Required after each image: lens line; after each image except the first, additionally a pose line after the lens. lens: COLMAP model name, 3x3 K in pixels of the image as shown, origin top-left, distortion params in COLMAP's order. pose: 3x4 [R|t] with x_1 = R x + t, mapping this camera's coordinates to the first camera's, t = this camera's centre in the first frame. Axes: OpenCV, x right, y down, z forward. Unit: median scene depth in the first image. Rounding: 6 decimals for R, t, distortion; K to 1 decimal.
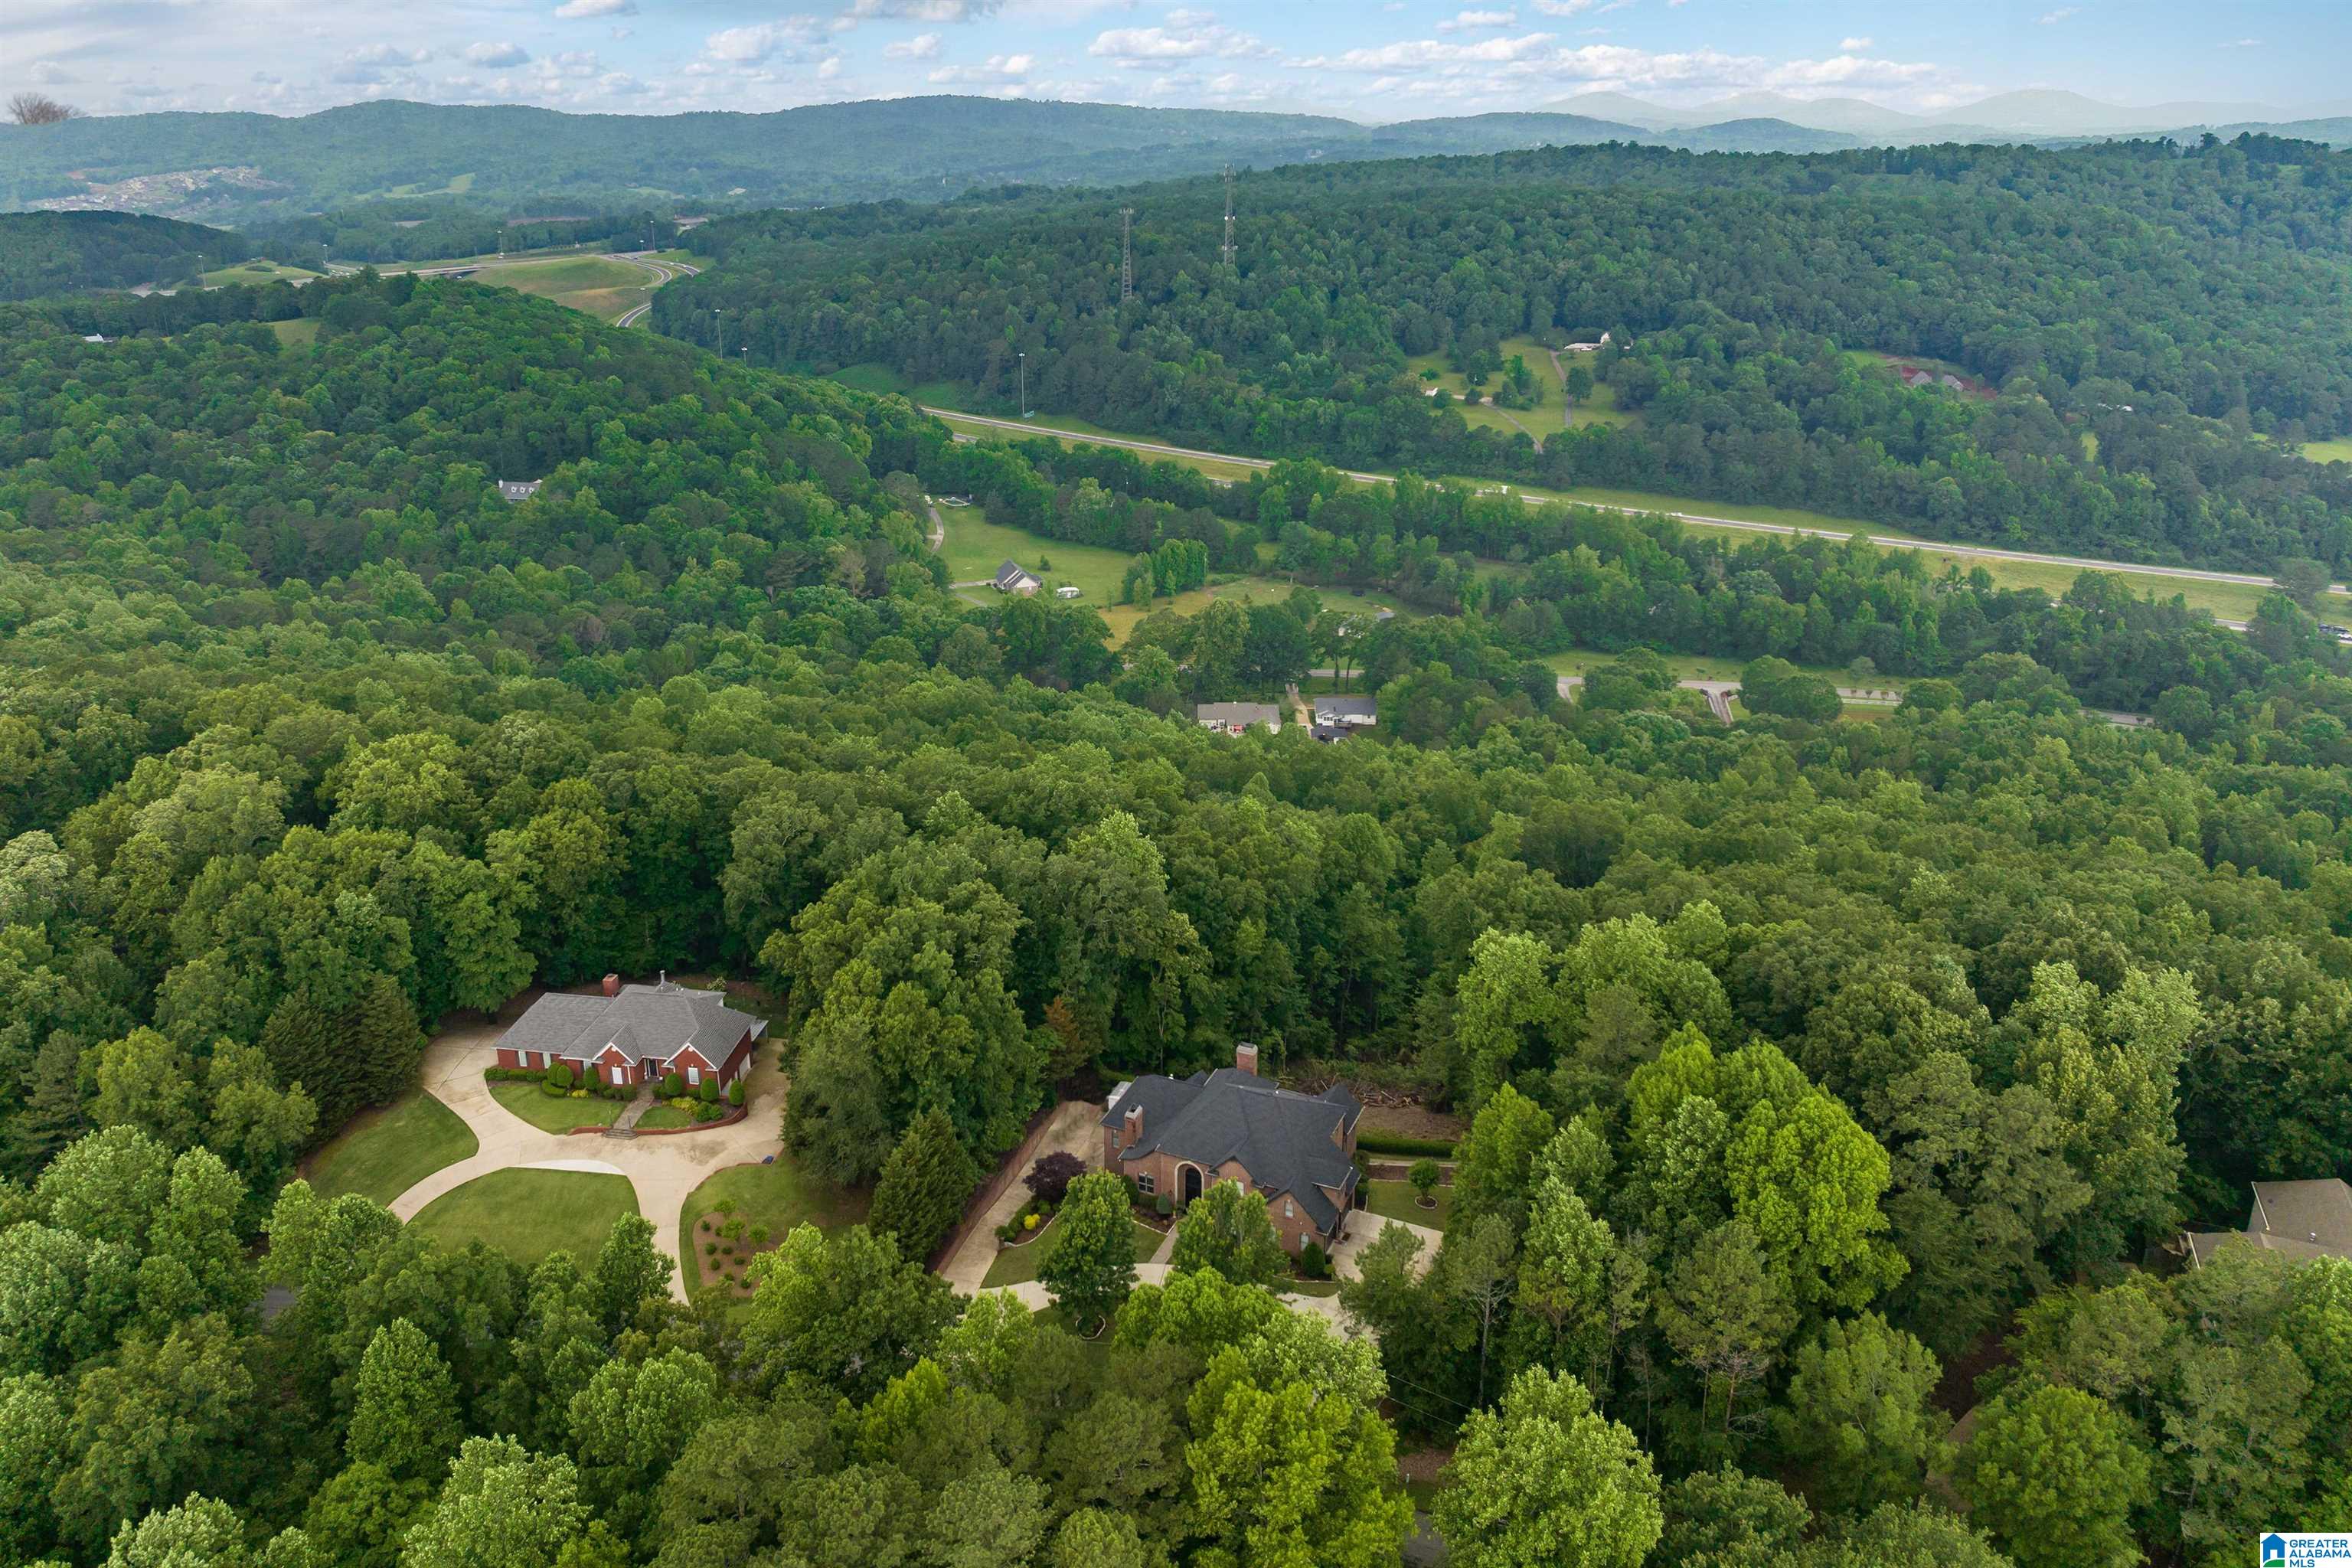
lens RADIAL K [[1653.1, 0, 1133.9], [0, 1653.1, 703.0], [0, 0, 1]] dist [-0.022239, -0.018735]
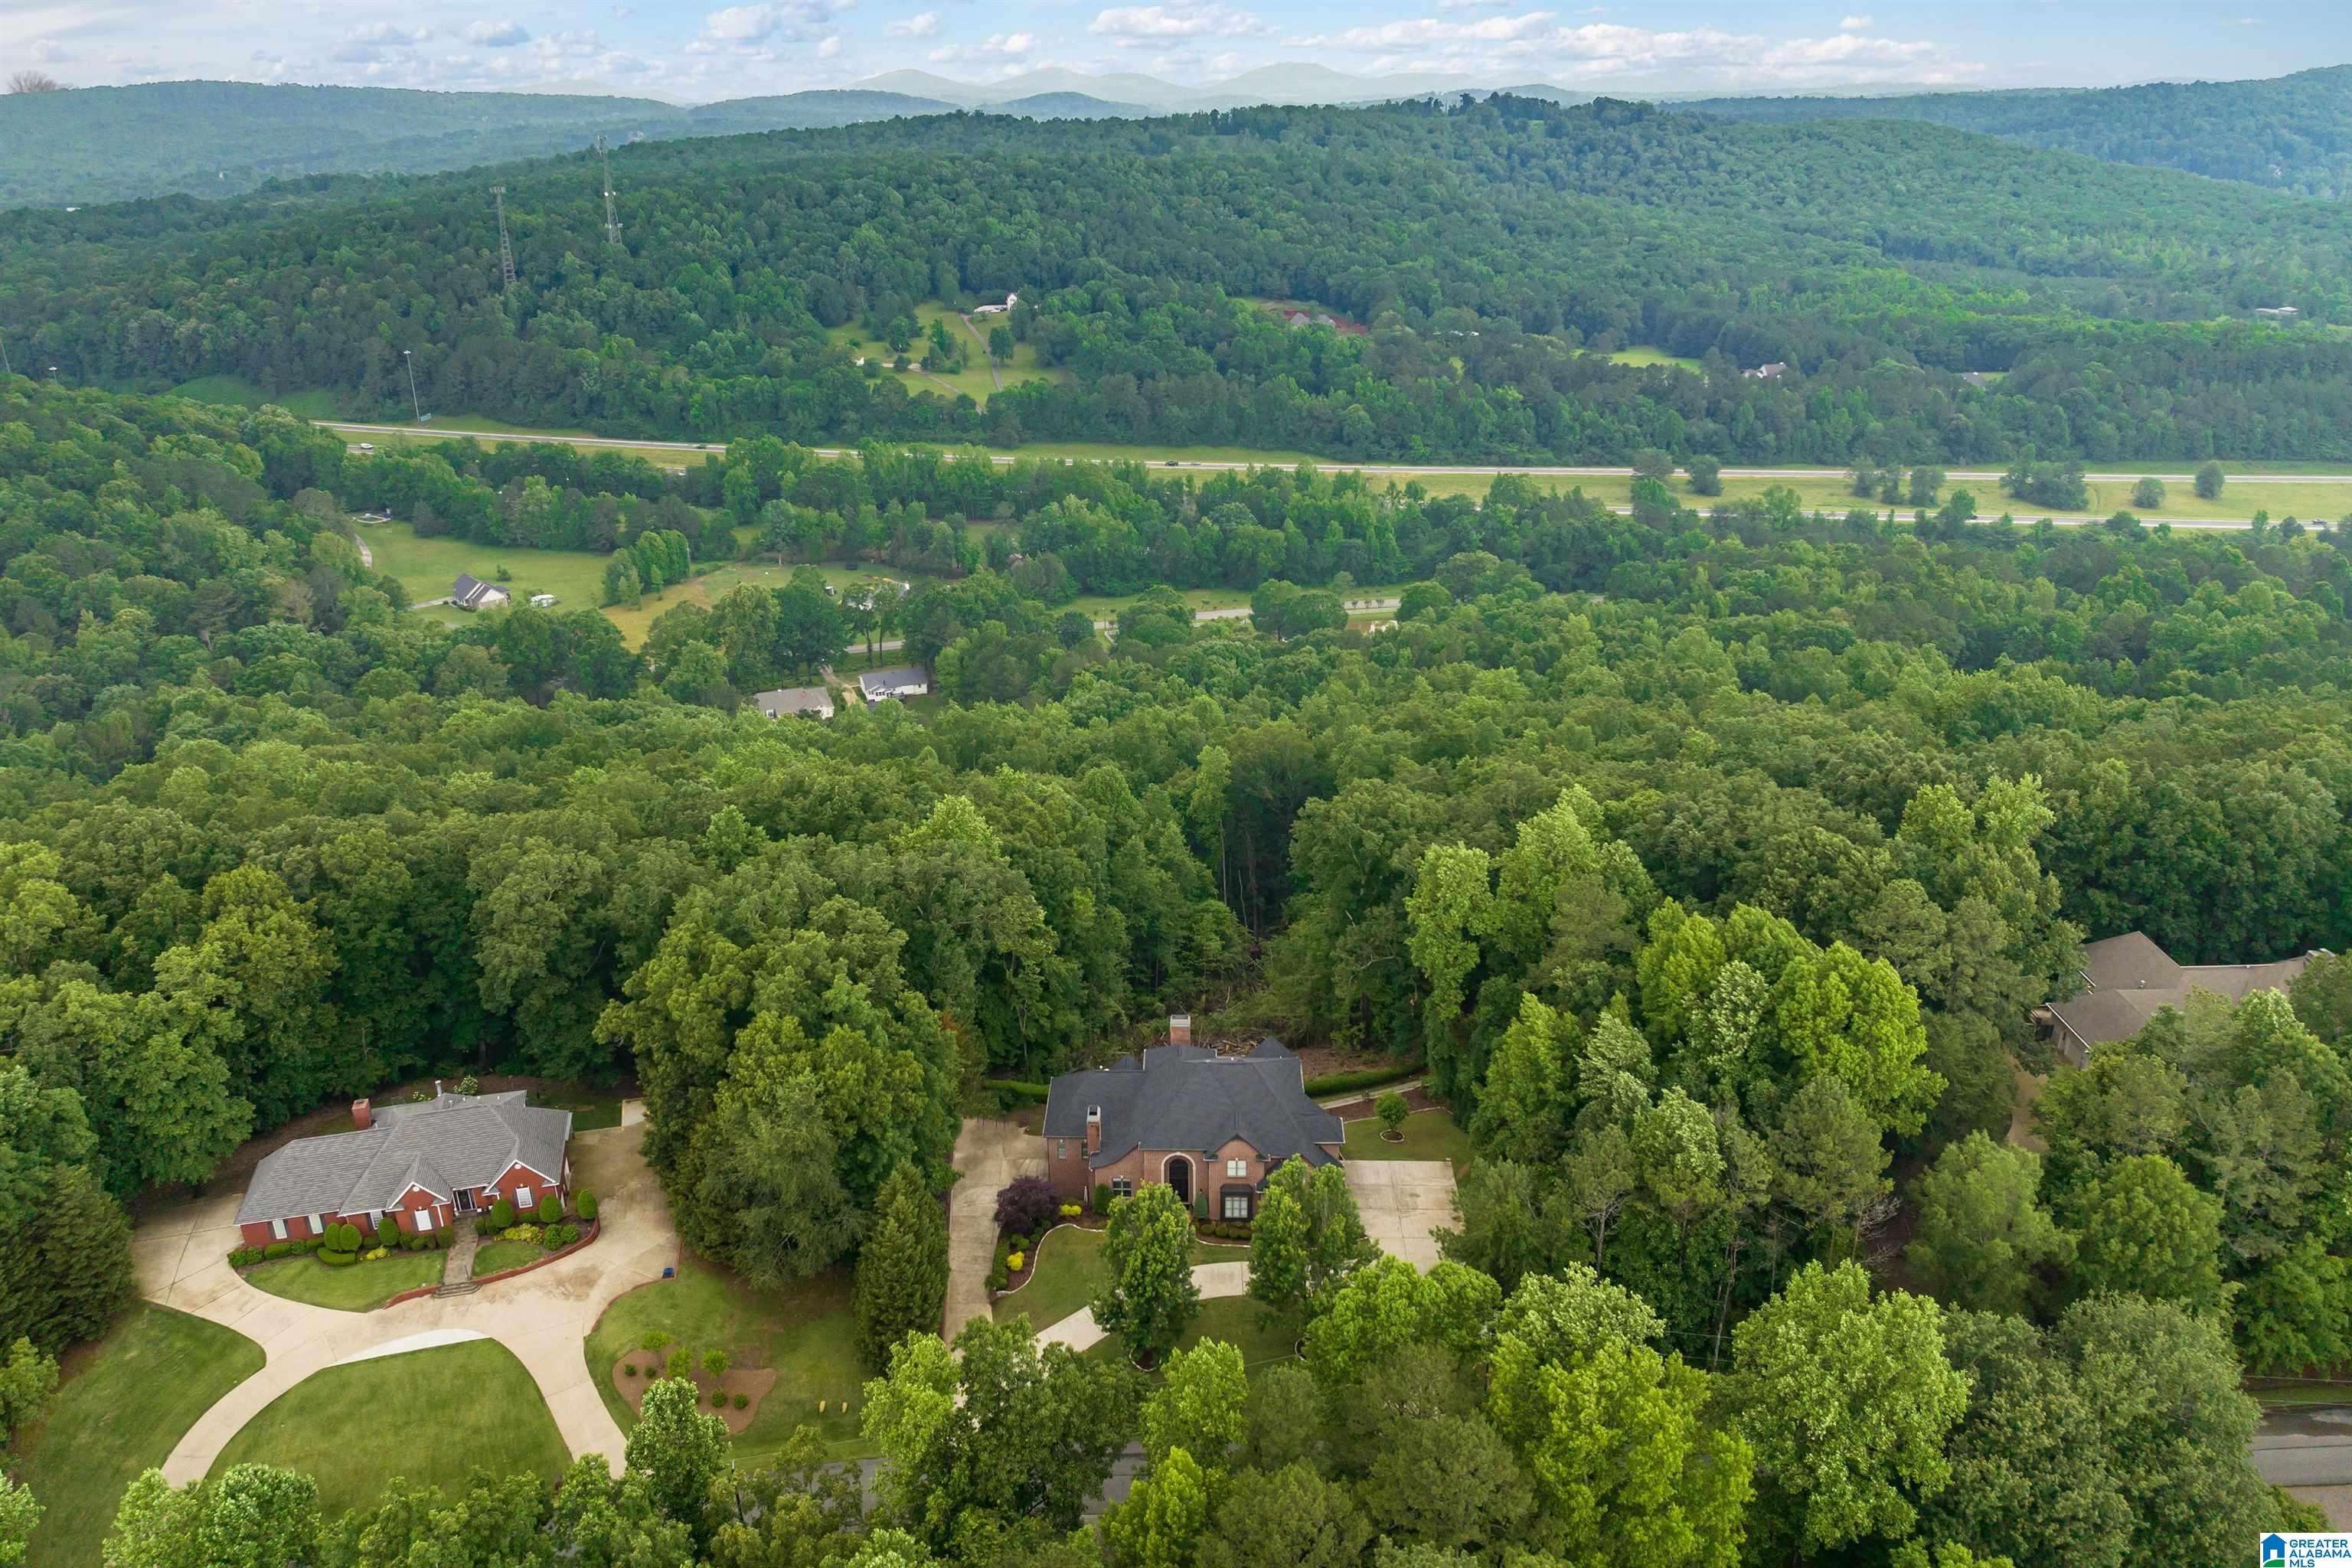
lens RADIAL K [[1611.5, 0, 1137.1], [0, 1611.5, 778.7], [0, 0, 1]] dist [-0.031116, -0.001781]
pose [[0.922824, -0.154653, 0.352815, -0.062244], [0.133039, 0.987470, 0.084872, -0.000976], [-0.361520, -0.031384, 0.931836, 0.043478]]
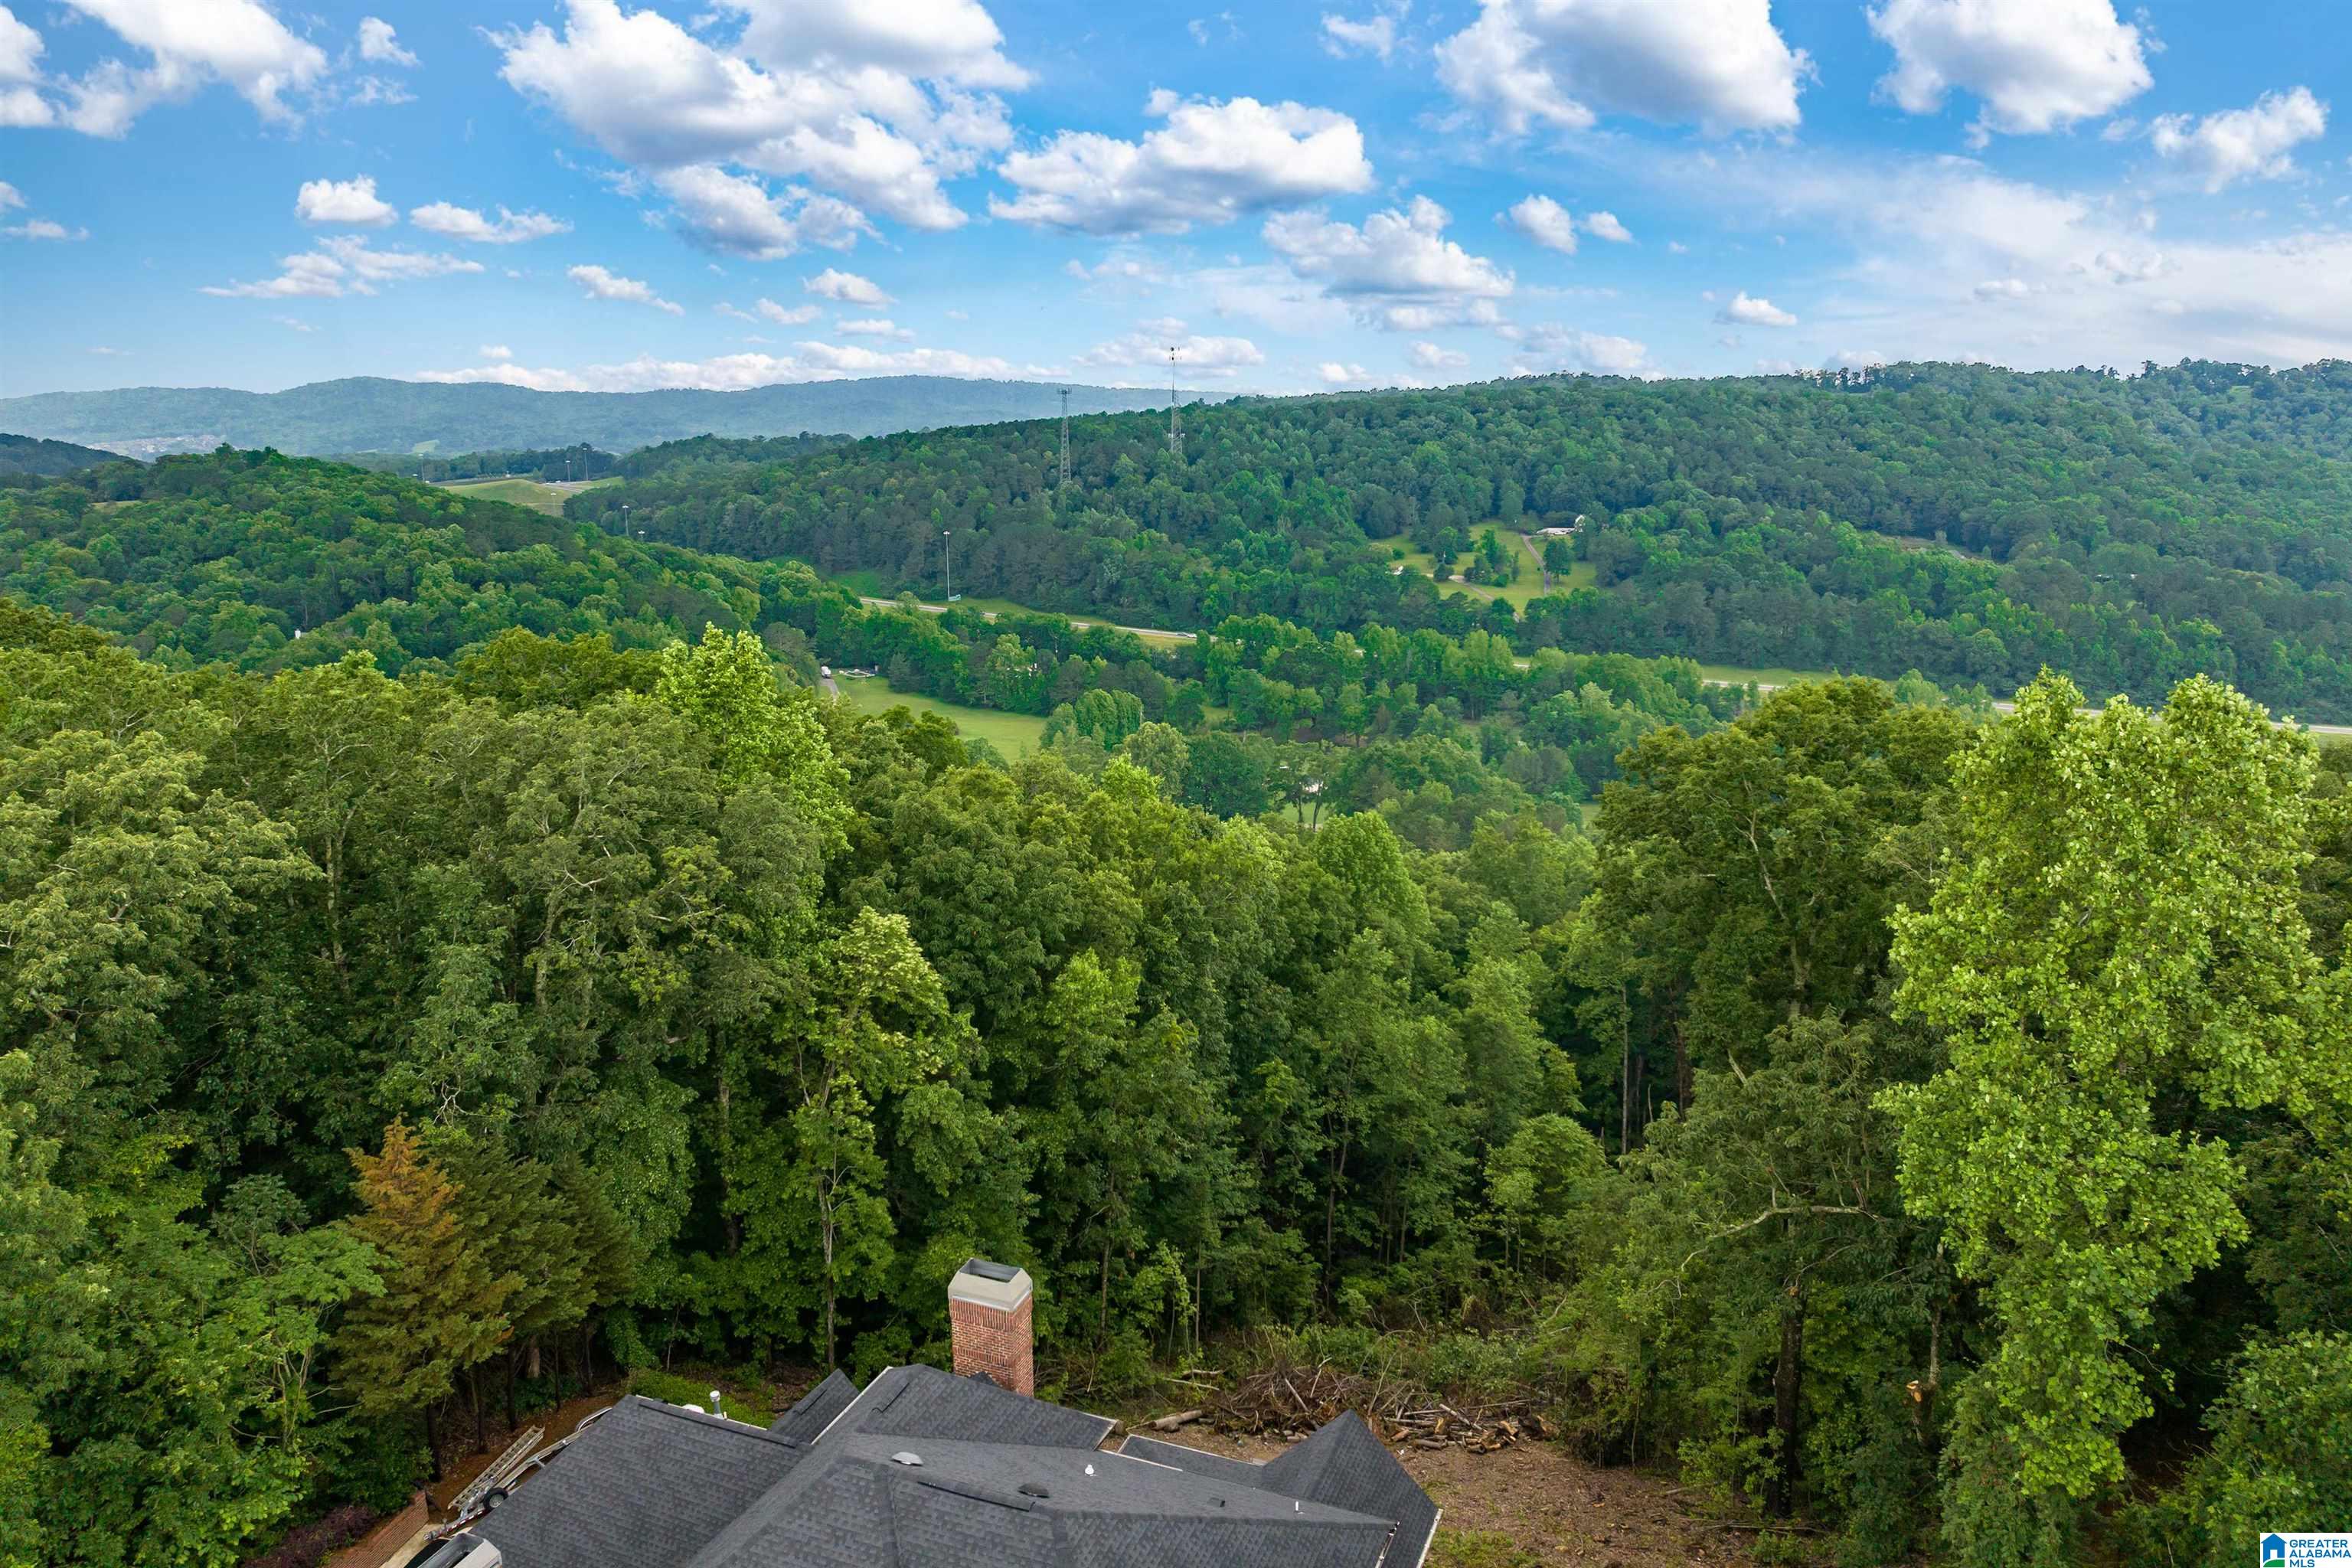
lens RADIAL K [[1620.9, 0, 1176.0], [0, 1620.9, 784.0], [0, 0, 1]] dist [-0.033002, -0.005434]
pose [[0.998862, -0.007052, 0.047168, 0.021346], [0.012366, 0.993478, -0.113350, 0.039992], [-0.046061, 0.113805, 0.992435, 0.184258]]
